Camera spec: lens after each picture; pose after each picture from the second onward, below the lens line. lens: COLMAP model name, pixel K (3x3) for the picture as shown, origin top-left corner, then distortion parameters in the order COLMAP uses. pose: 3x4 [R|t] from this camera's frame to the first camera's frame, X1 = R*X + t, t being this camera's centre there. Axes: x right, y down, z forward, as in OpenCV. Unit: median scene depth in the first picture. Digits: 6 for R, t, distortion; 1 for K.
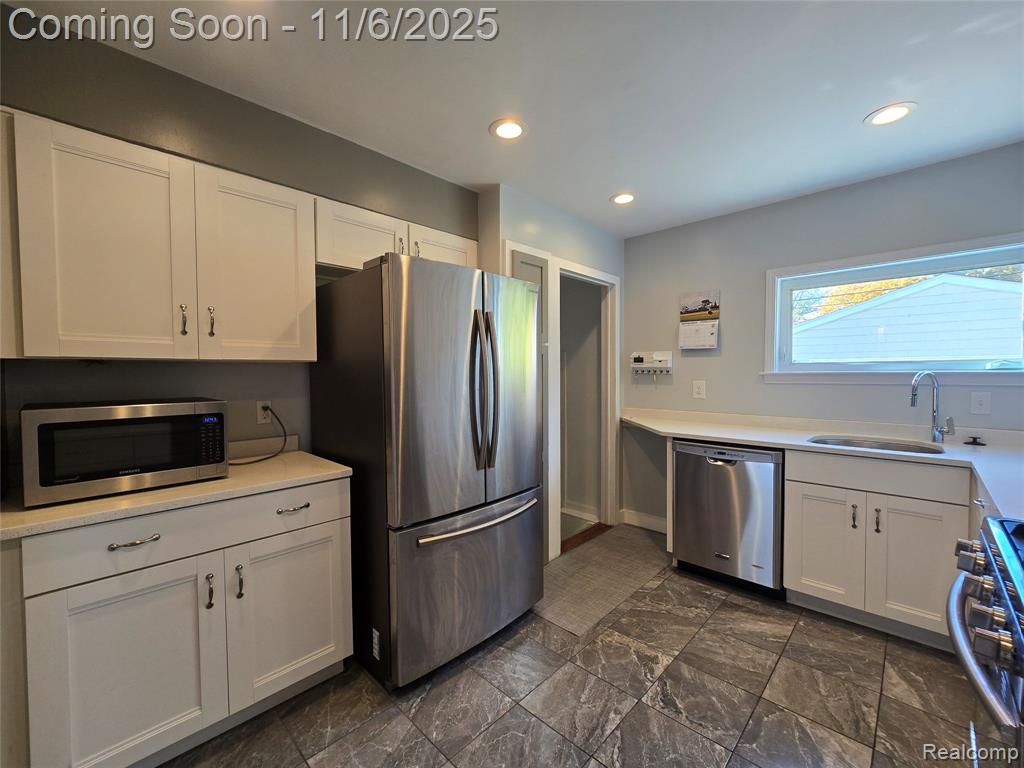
lens RADIAL K [[422.9, 0, 506.8], [0, 422.9, 384.3], [0, 0, 1]] dist [-0.000544, 0.000122]
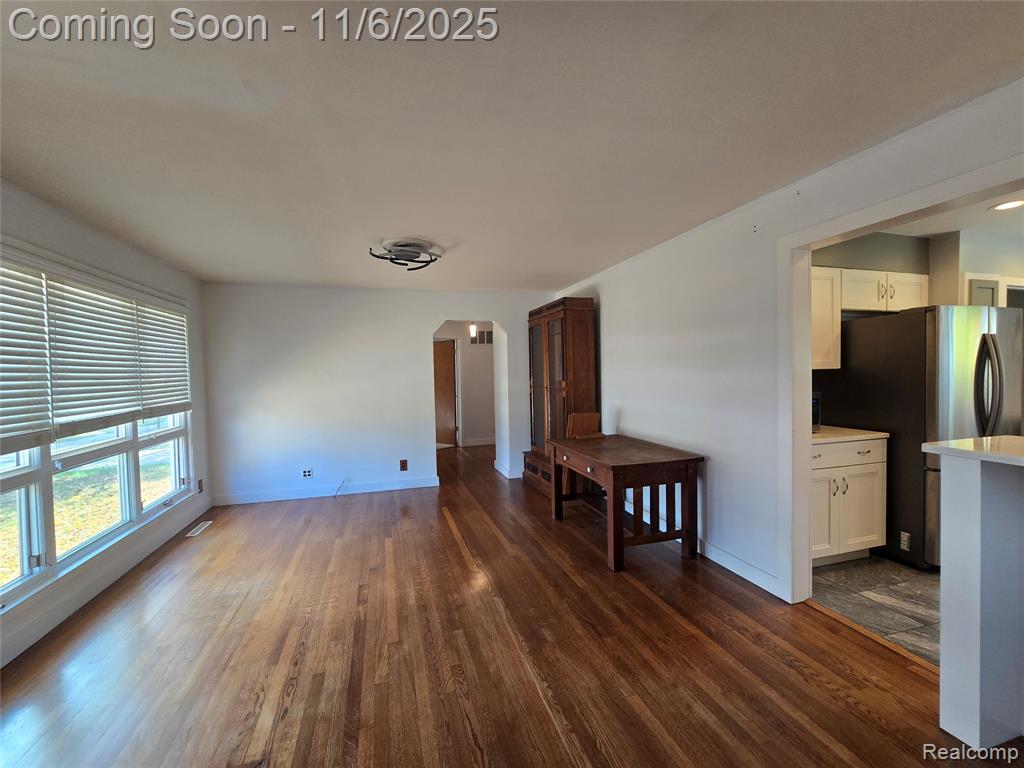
lens RADIAL K [[420.1, 0, 504.7], [0, 420.1, 383.3], [0, 0, 1]] dist [-0.003281, 0.000272]
pose [[0.872931, 0.004402, -0.487824, -0.705270], [-0.001338, 0.999977, 0.006629, -0.006543], [0.487842, -0.005134, 0.872917, -0.949006]]
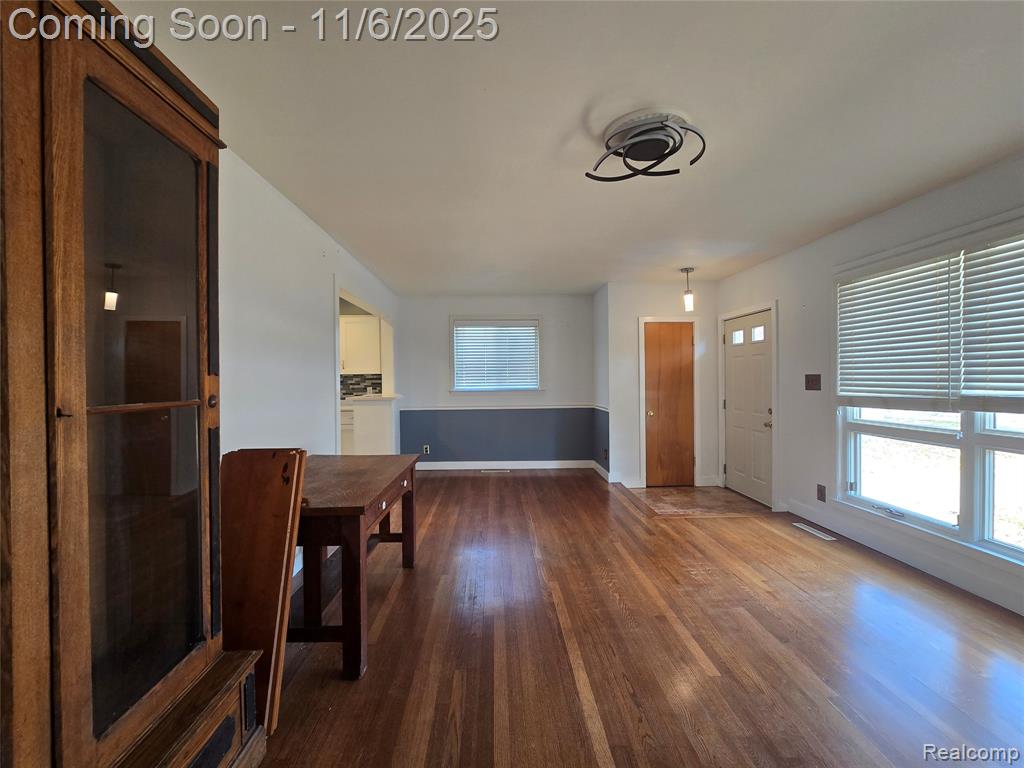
lens RADIAL K [[420.1, 0, 504.7], [0, 420.1, 383.3], [0, 0, 1]] dist [-0.003281, 0.000272]
pose [[-0.716869, 0.007837, 0.697164, -2.173150], [0.033513, 0.999168, 0.023228, 0.009871], [-0.696402, 0.040016, -0.716535, 1.096304]]
